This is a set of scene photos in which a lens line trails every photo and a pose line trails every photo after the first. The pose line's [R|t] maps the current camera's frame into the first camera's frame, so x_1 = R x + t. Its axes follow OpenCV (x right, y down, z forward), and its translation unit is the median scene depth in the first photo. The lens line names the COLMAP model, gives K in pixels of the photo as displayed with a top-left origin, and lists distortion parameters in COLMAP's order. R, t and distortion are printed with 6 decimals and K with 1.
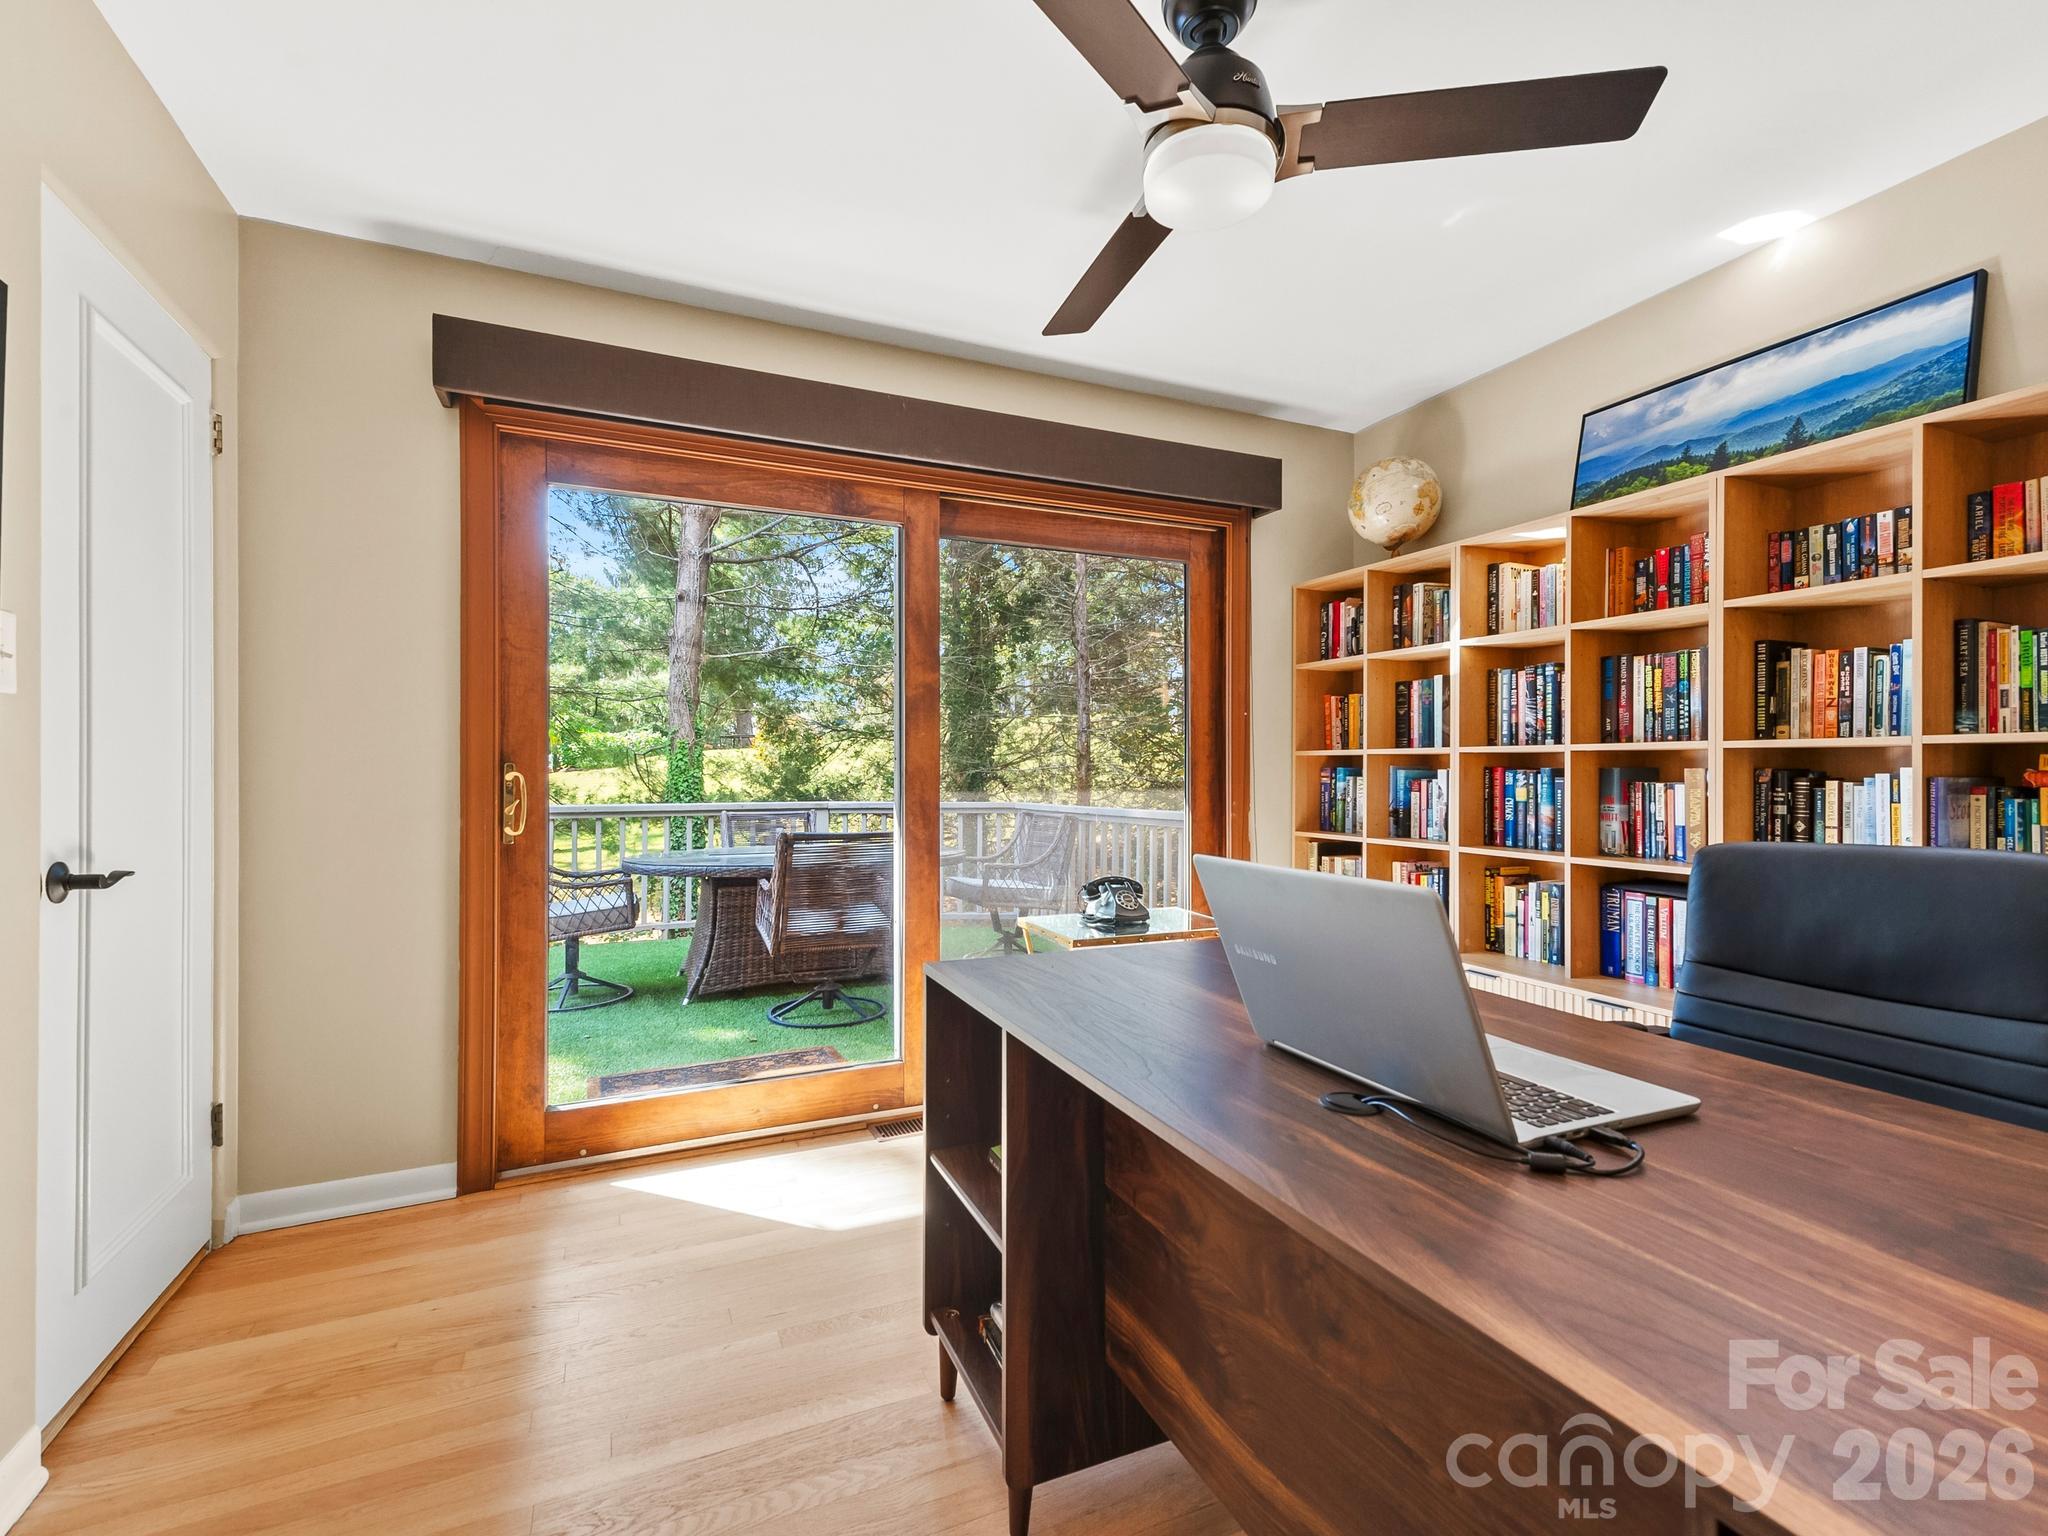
lens RADIAL K [[914.3, 0, 1023.7], [0, 914.3, 748.6], [0, 0, 1]] dist [0.010080, -0.000278]
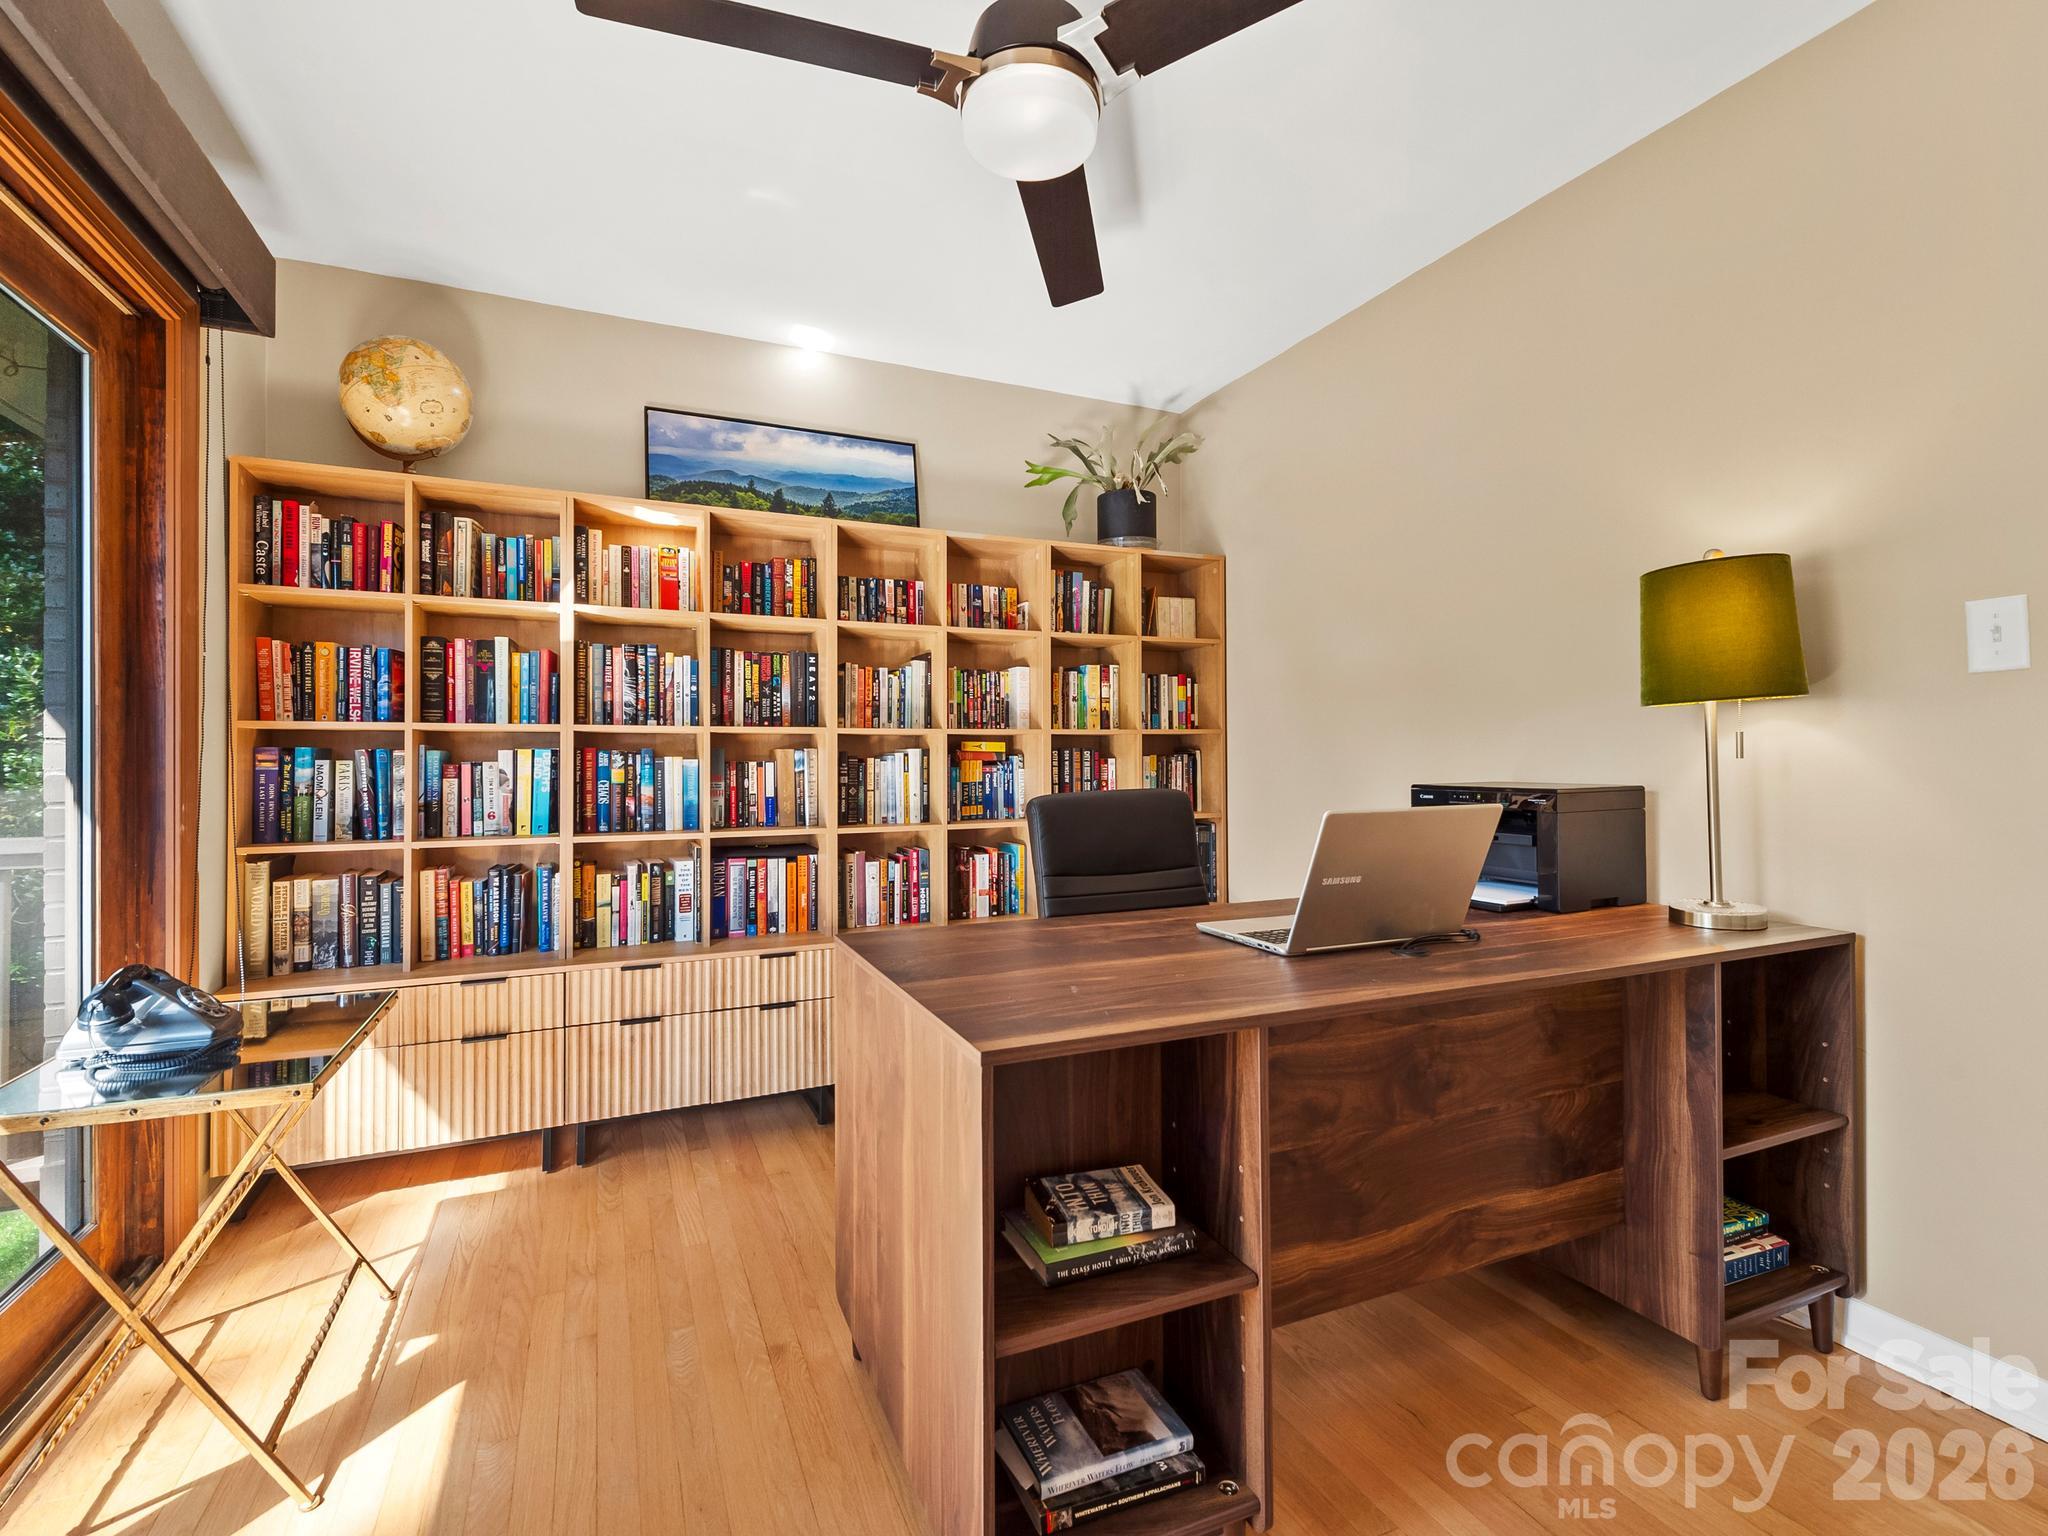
lens RADIAL K [[952.9, 0, 1022.0], [0, 952.9, 739.3], [0, 0, 1]] dist [0.013356, -0.001200]
pose [[-0.001714, 0.019024, 0.999818, -0.465945], [-0.020113, 0.999616, -0.019055, 0.022350], [-0.999796, -0.020142, -0.001331, 0.585150]]
